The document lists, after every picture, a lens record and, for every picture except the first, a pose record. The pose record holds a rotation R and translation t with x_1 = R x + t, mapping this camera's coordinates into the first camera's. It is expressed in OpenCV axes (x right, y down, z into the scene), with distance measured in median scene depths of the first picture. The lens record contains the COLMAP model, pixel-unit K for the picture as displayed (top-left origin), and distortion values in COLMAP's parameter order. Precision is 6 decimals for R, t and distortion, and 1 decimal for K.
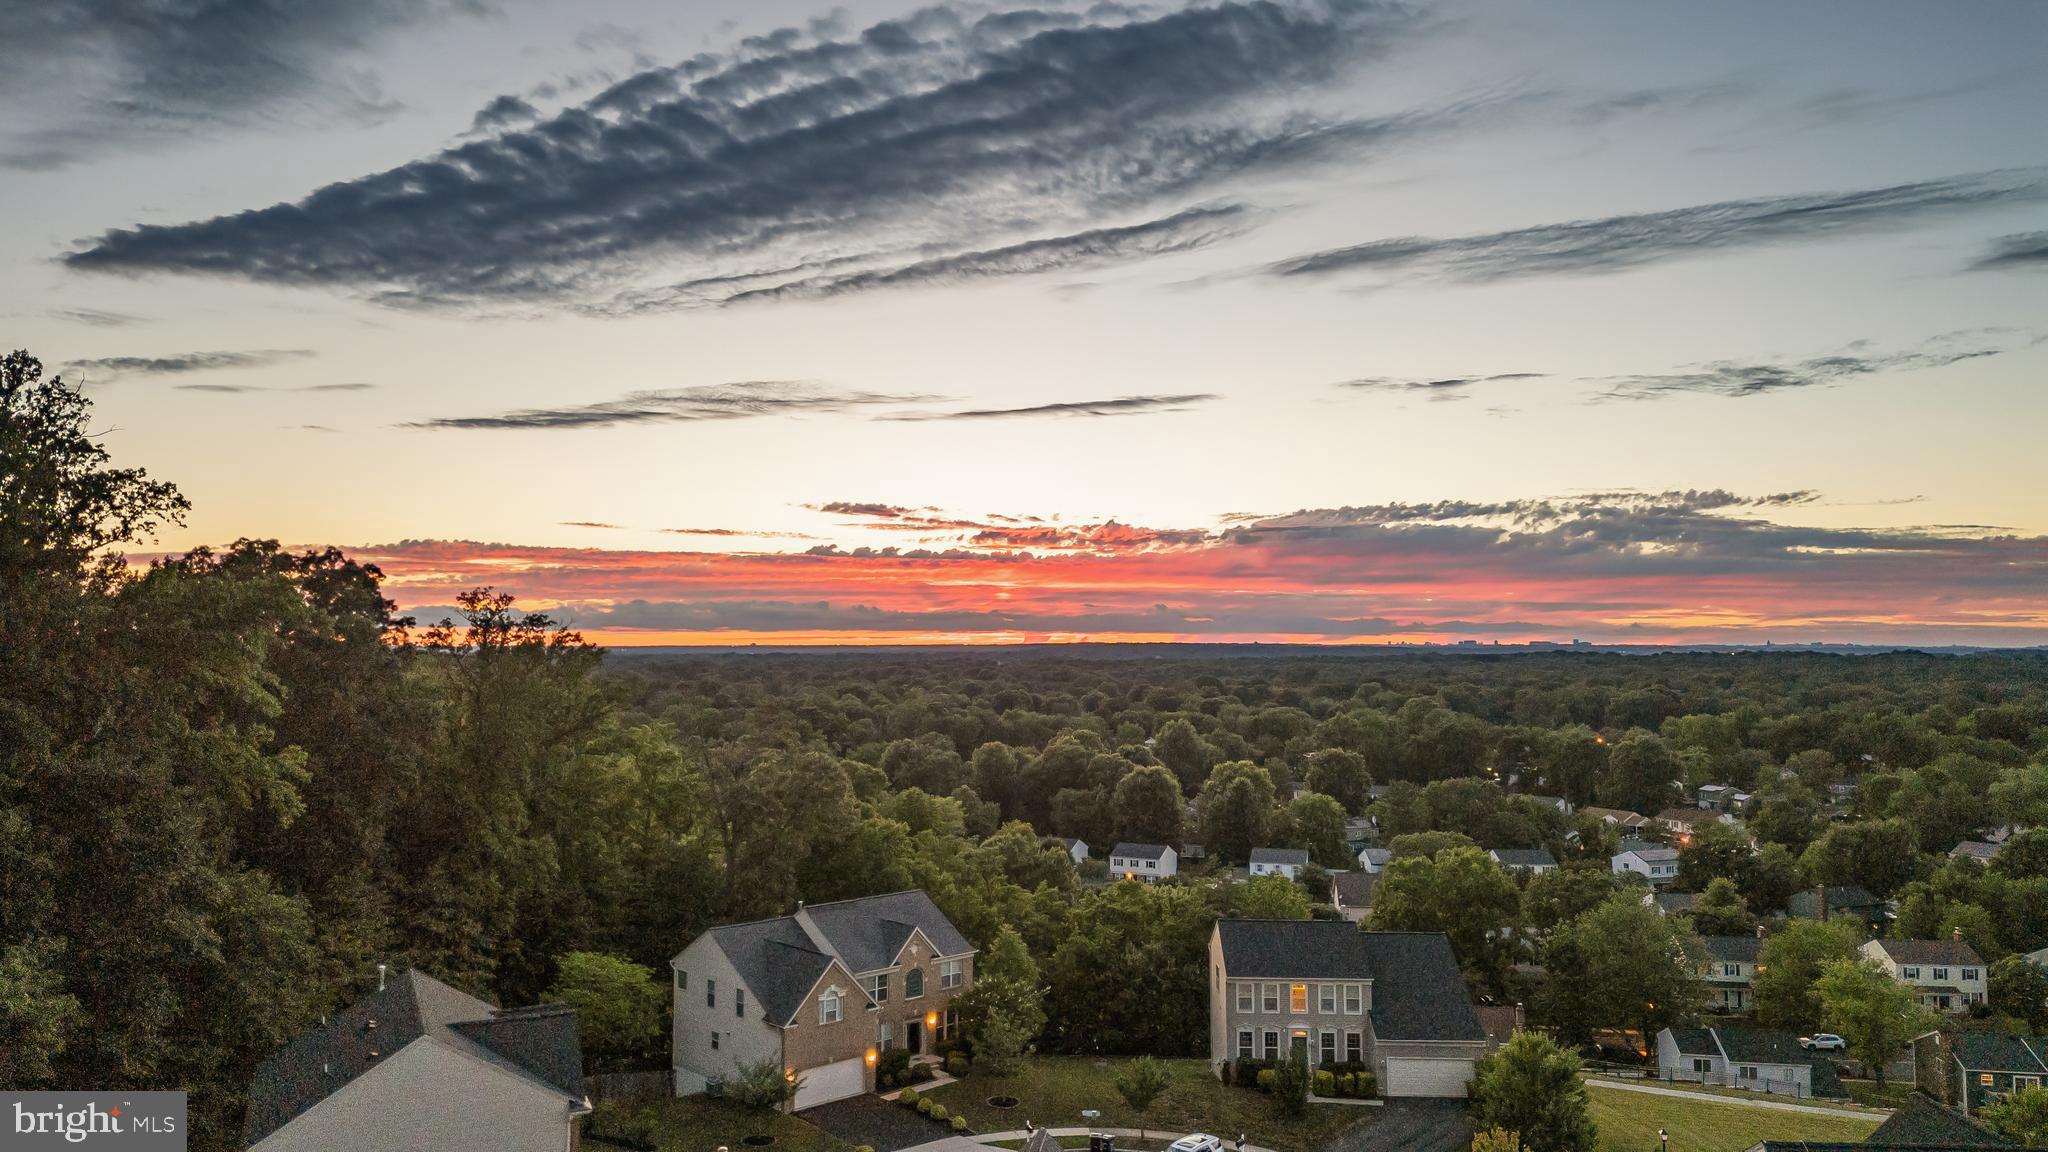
lens RADIAL K [[1560.1, 0, 1004.5], [0, 1560.1, 578.7], [0, 0, 1]] dist [0.084477, -0.062330]
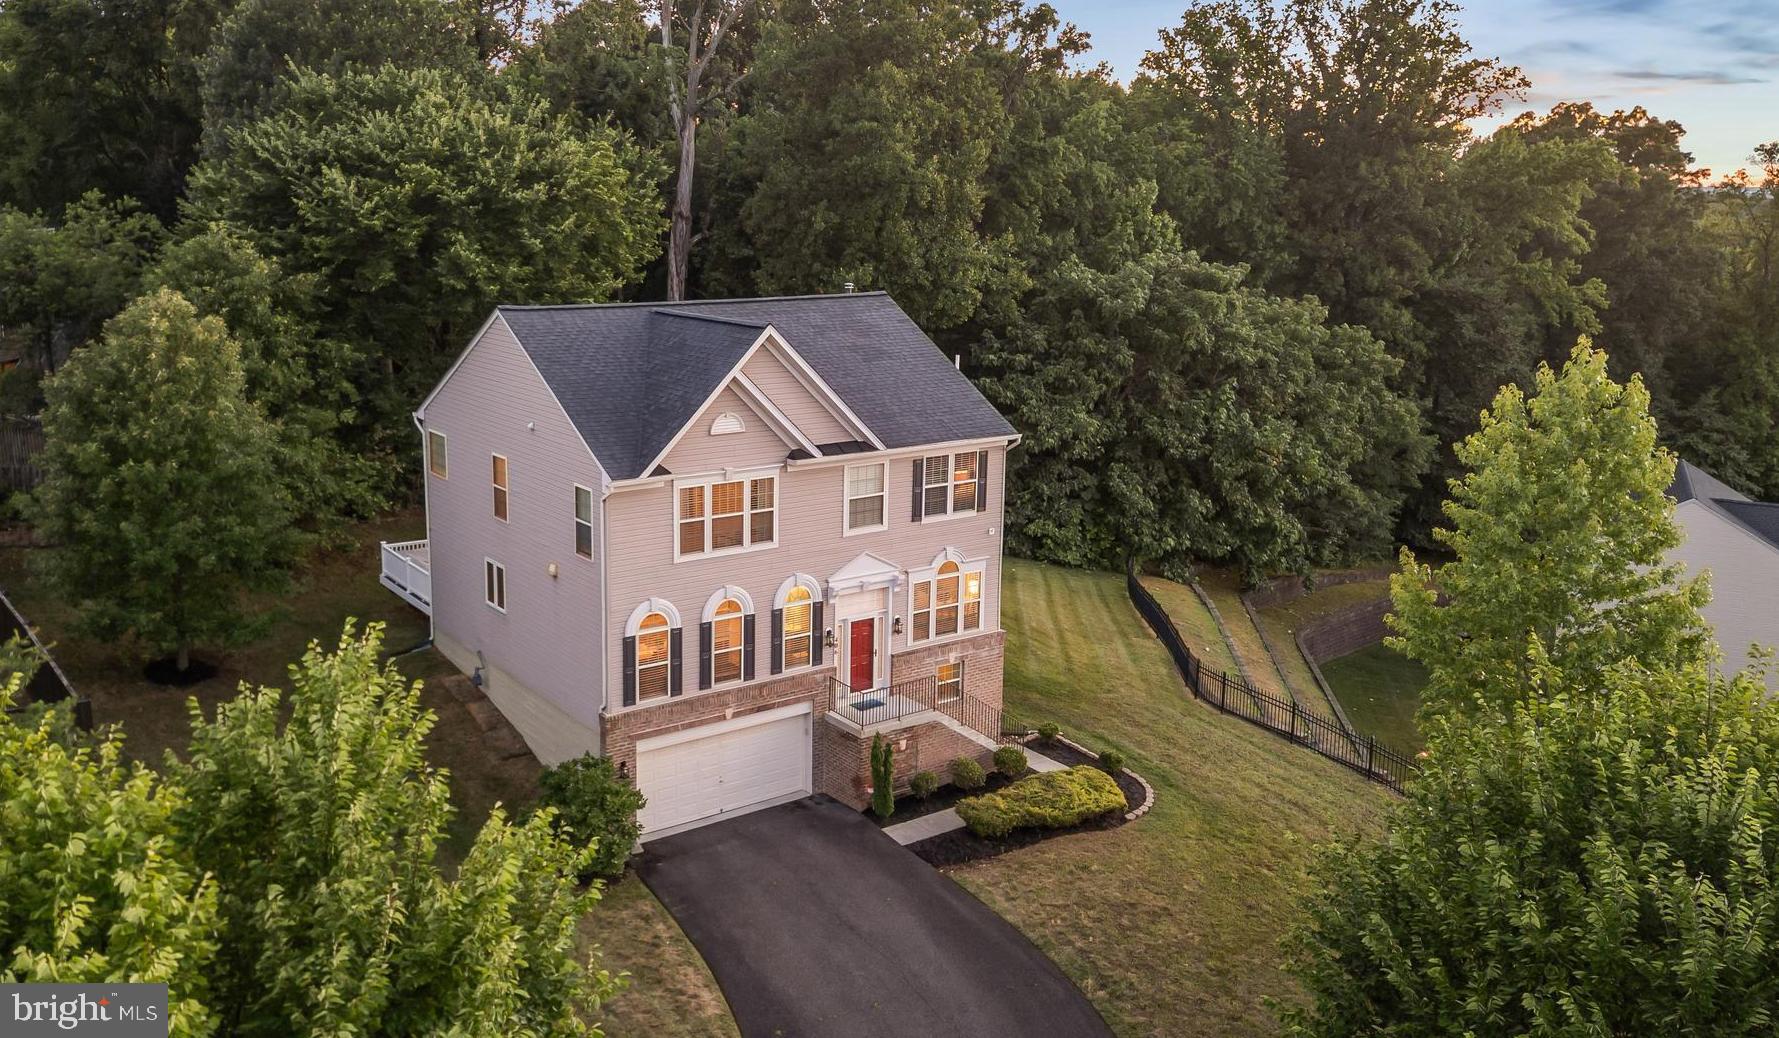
lens RADIAL K [[1547.0, 0, 827.4], [0, 1547.0, 479.8], [0, 0, 1]] dist [0.069477, -0.032062]
pose [[0.654023, 0.146272, -0.742198, 0.210870], [0.023247, 0.976778, 0.212988, -0.037215], [0.756117, -0.156552, 0.635435, -0.580467]]
